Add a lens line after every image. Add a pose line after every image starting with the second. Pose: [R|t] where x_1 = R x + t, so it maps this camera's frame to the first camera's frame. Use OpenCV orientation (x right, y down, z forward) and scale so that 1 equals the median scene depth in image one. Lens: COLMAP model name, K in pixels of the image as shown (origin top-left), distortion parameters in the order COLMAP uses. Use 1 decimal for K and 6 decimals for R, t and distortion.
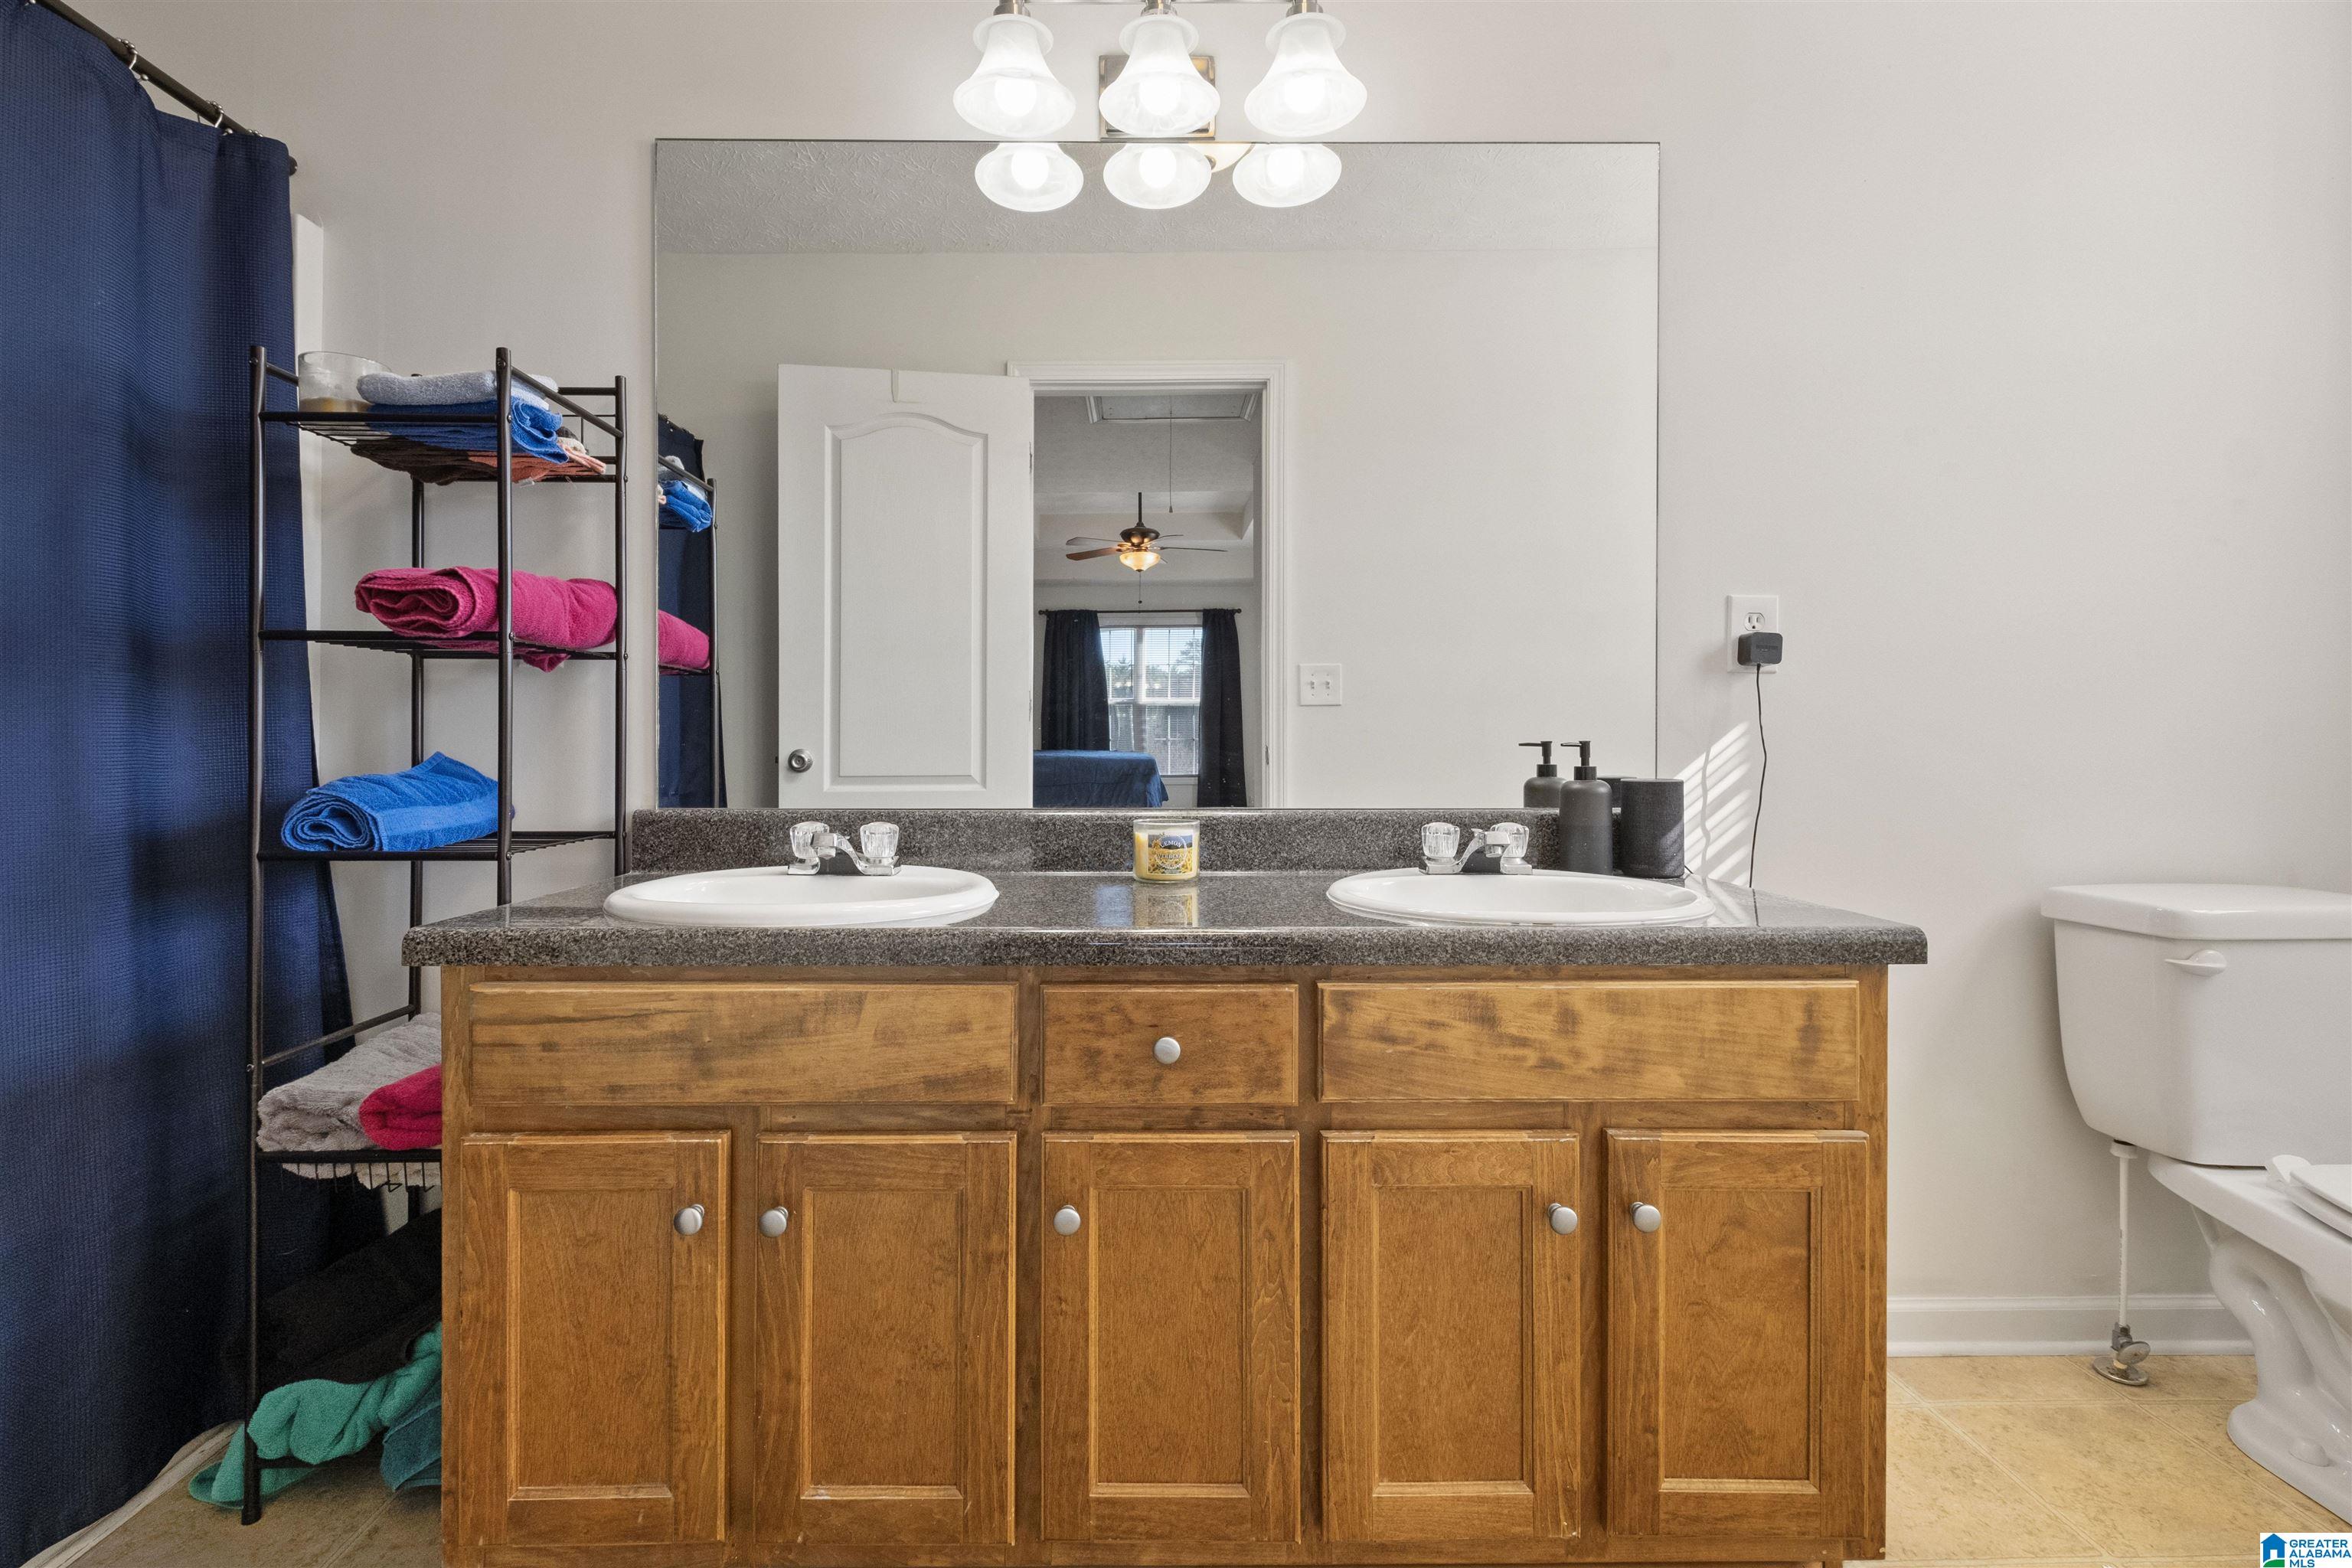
lens RADIAL K [[1040.2, 0, 1164.8], [0, 1040.2, 767.8], [0, 0, 1]] dist [-0.000871, -0.001303]
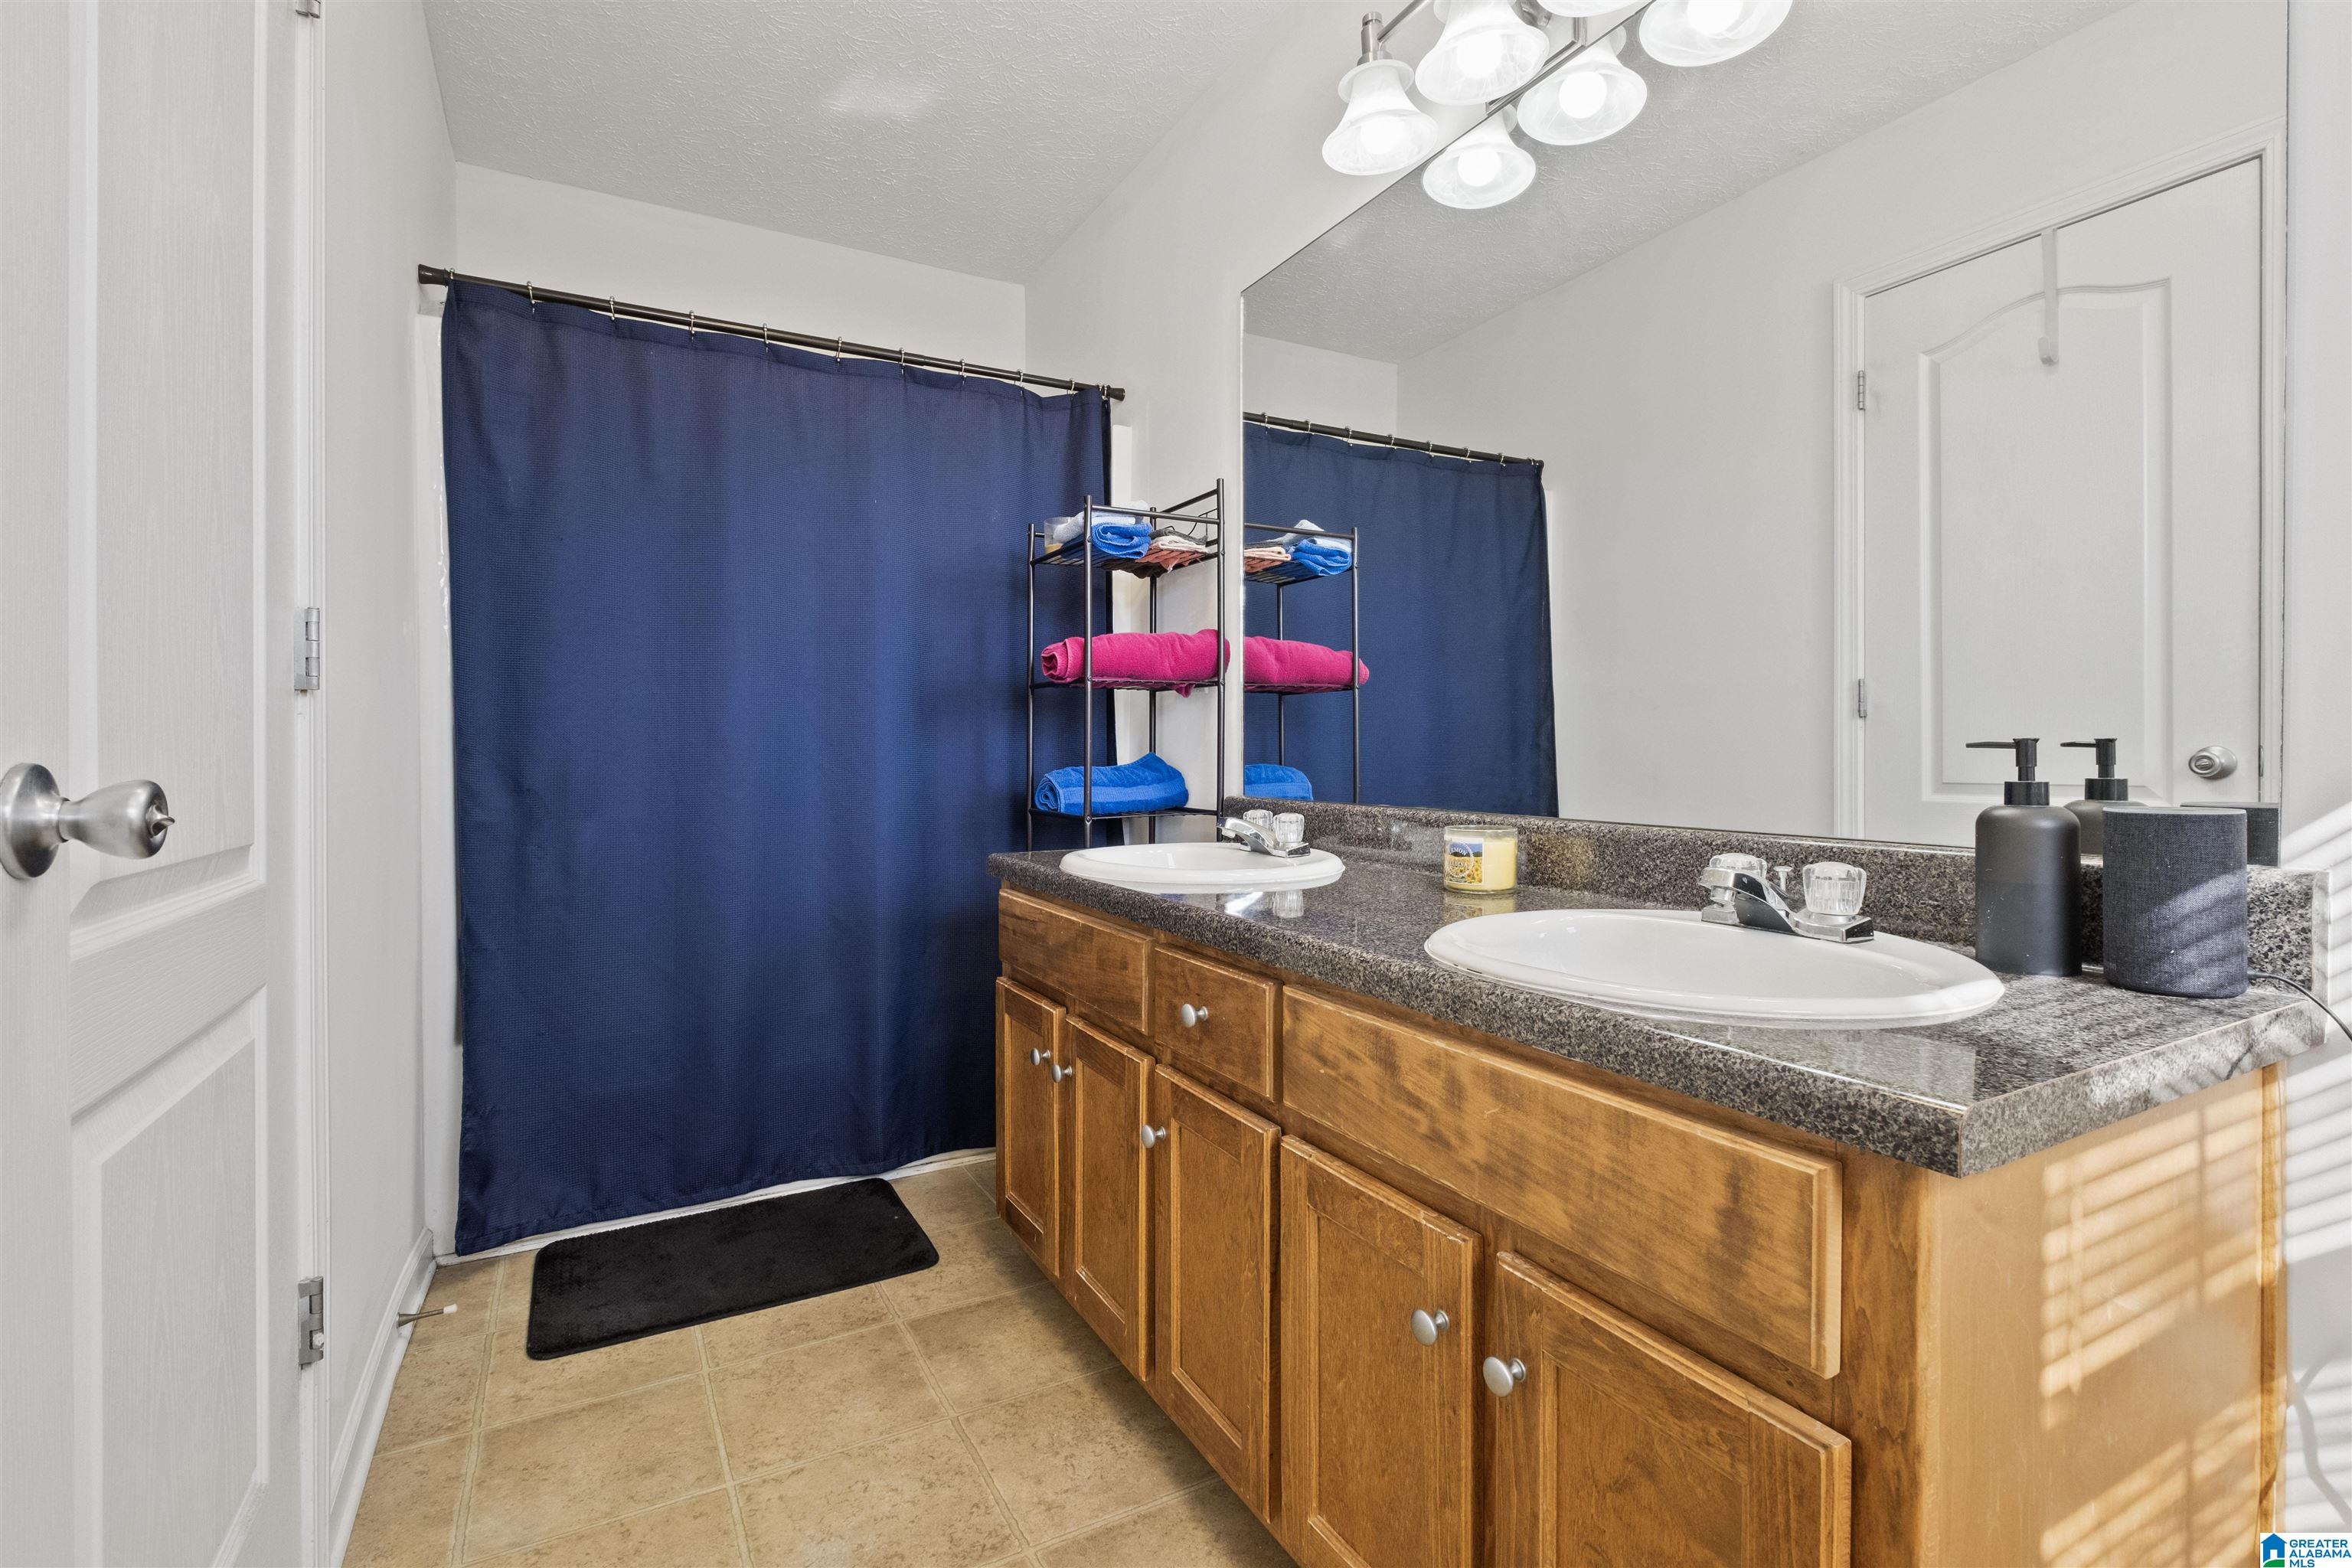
lens RADIAL K [[1091.4, 0, 1169.6], [0, 1091.4, 769.6], [0, 0, 1]] dist [0.001234, -0.000518]
pose [[0.457765, 0.013077, -0.888977, 1.034912], [-0.007637, 0.999913, 0.010776, -0.015303], [0.889040, 0.001856, 0.457825, 0.411697]]
